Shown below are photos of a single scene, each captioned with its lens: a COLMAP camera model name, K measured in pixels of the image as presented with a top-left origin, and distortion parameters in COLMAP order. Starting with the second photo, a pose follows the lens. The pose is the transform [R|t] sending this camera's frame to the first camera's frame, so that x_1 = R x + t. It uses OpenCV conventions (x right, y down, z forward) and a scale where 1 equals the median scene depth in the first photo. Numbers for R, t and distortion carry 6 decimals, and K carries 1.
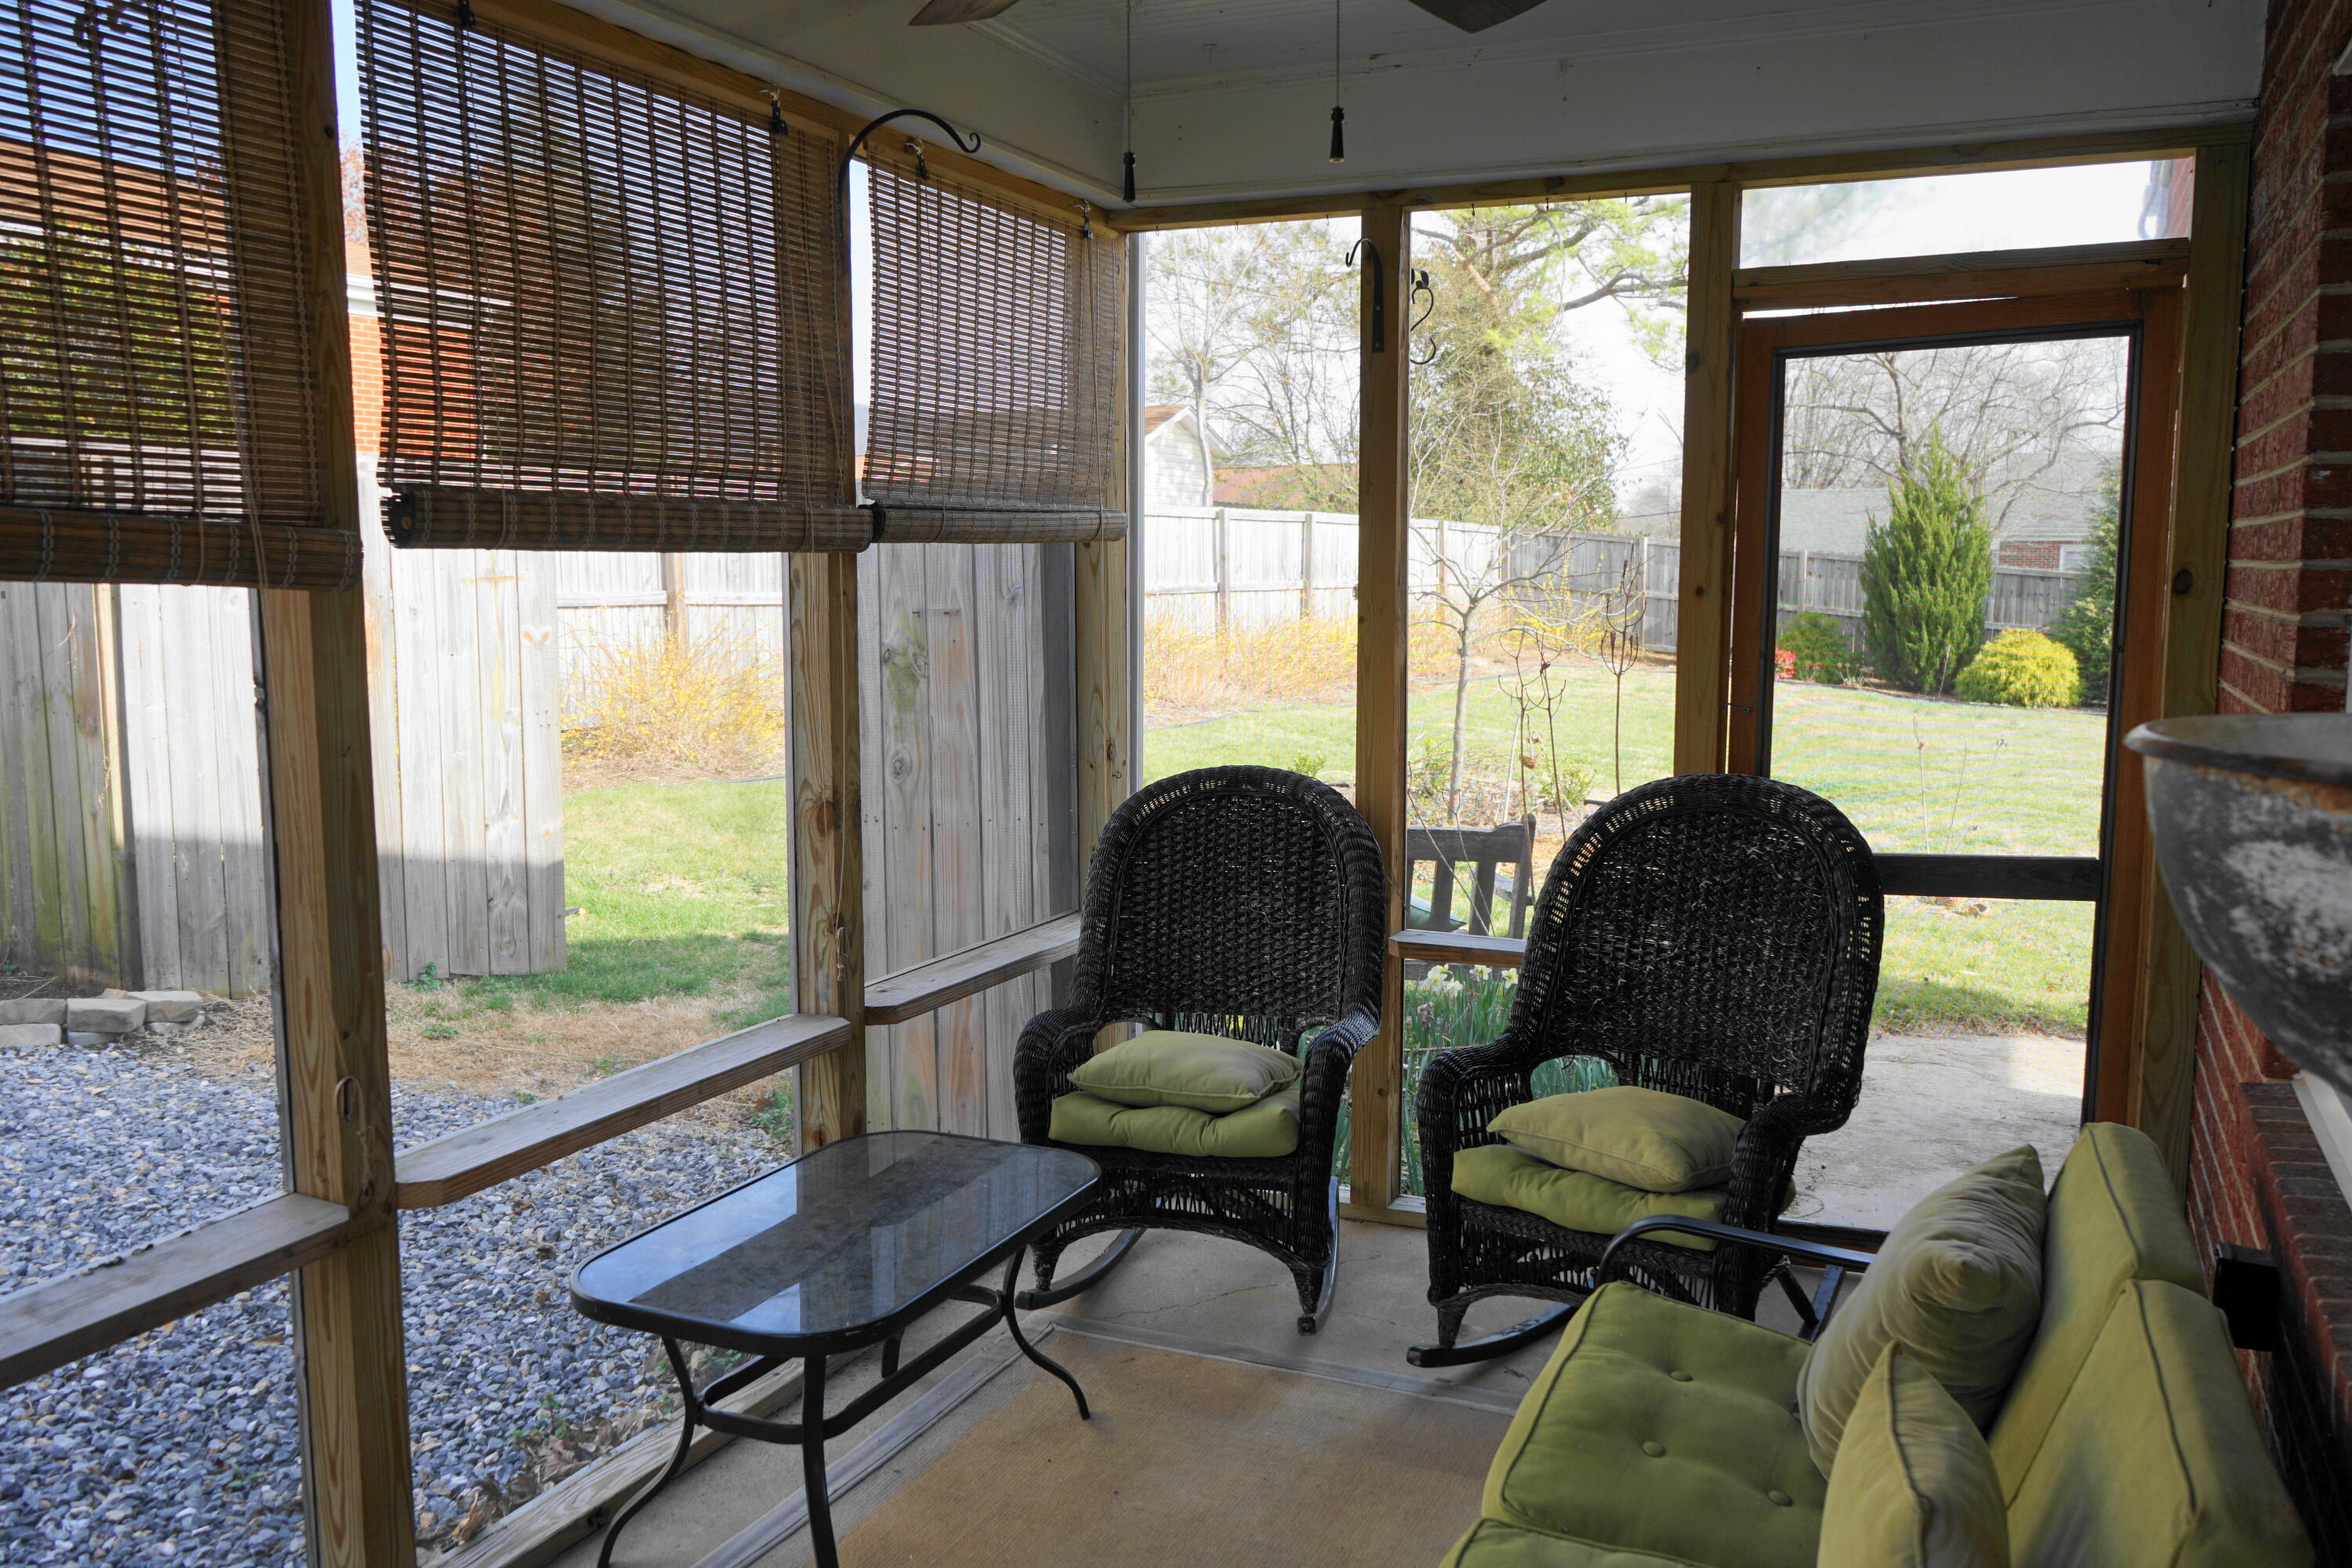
lens RADIAL K [[1903.1, 0, 1178.7], [0, 1903.1, 782.7], [0, 0, 1]] dist [0.002202, 0.000108]
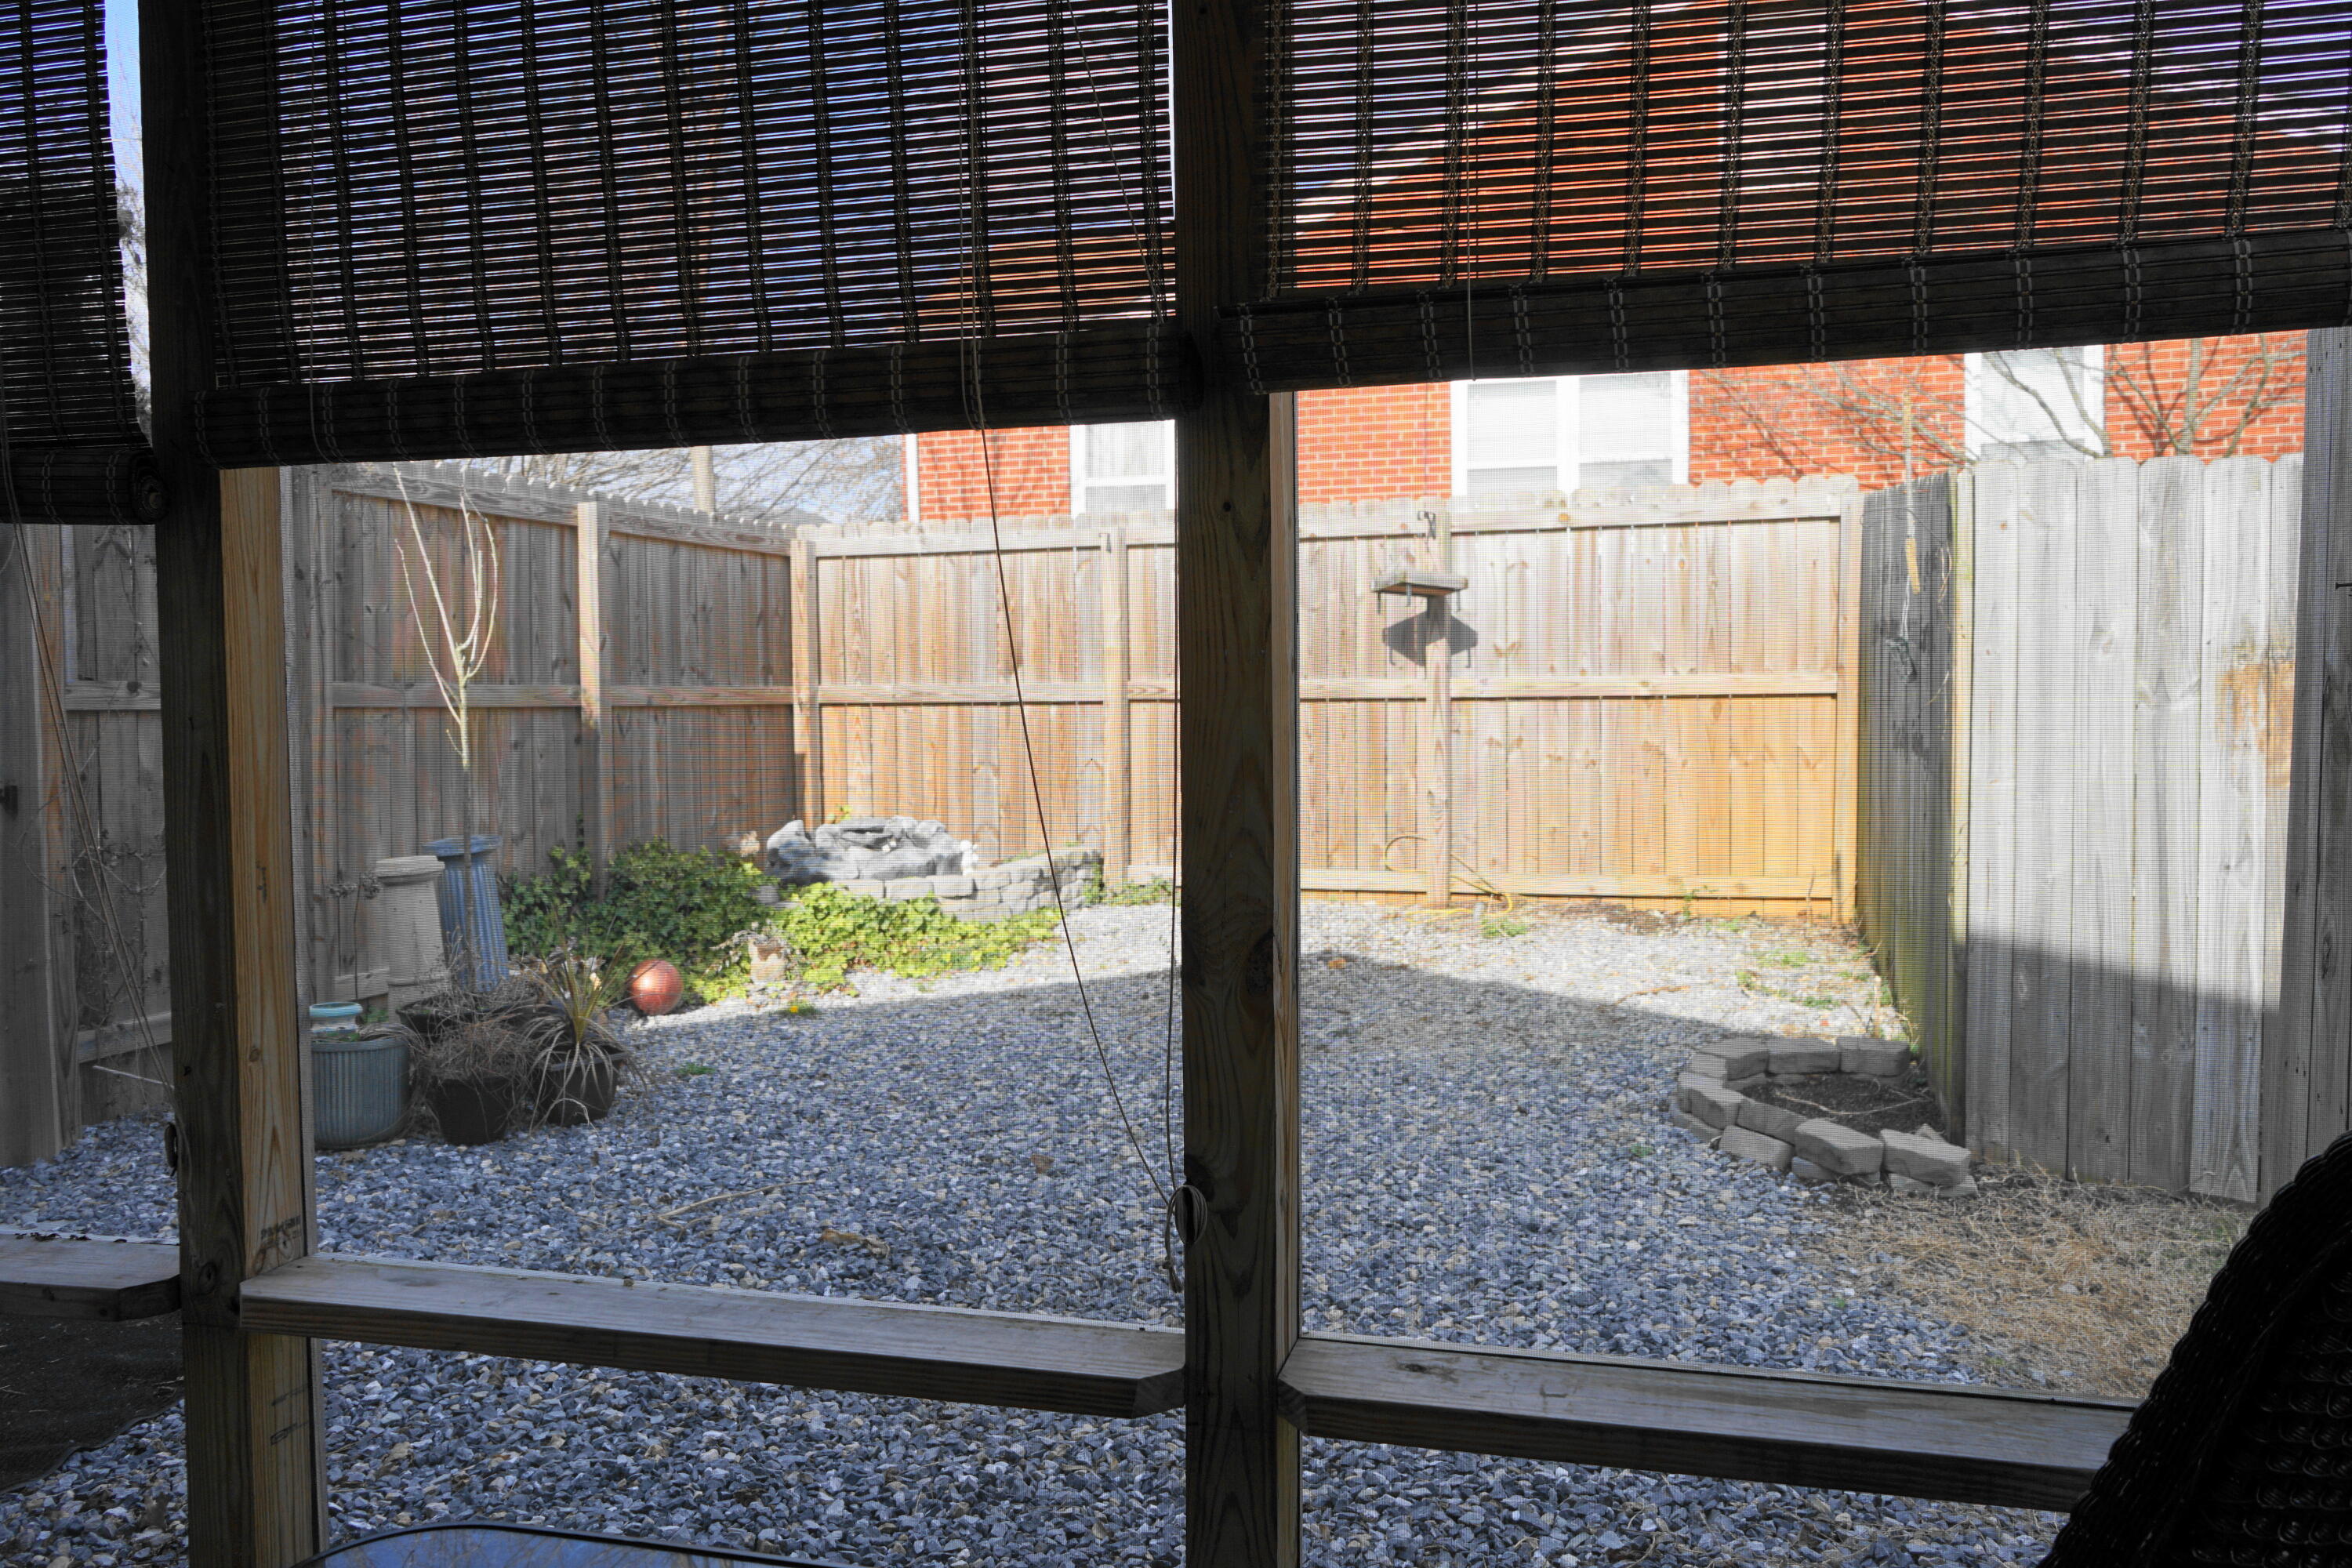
lens RADIAL K [[1903.1, 0, 1177.3], [0, 1903.1, 786.4], [0, 0, 1]] dist [0.002202, 0.000108]
pose [[0.188128, 0.044410, -0.981140, 0.202409], [-0.111152, 0.993522, 0.023658, -0.022785], [0.975835, 0.104605, 0.191845, 0.616979]]
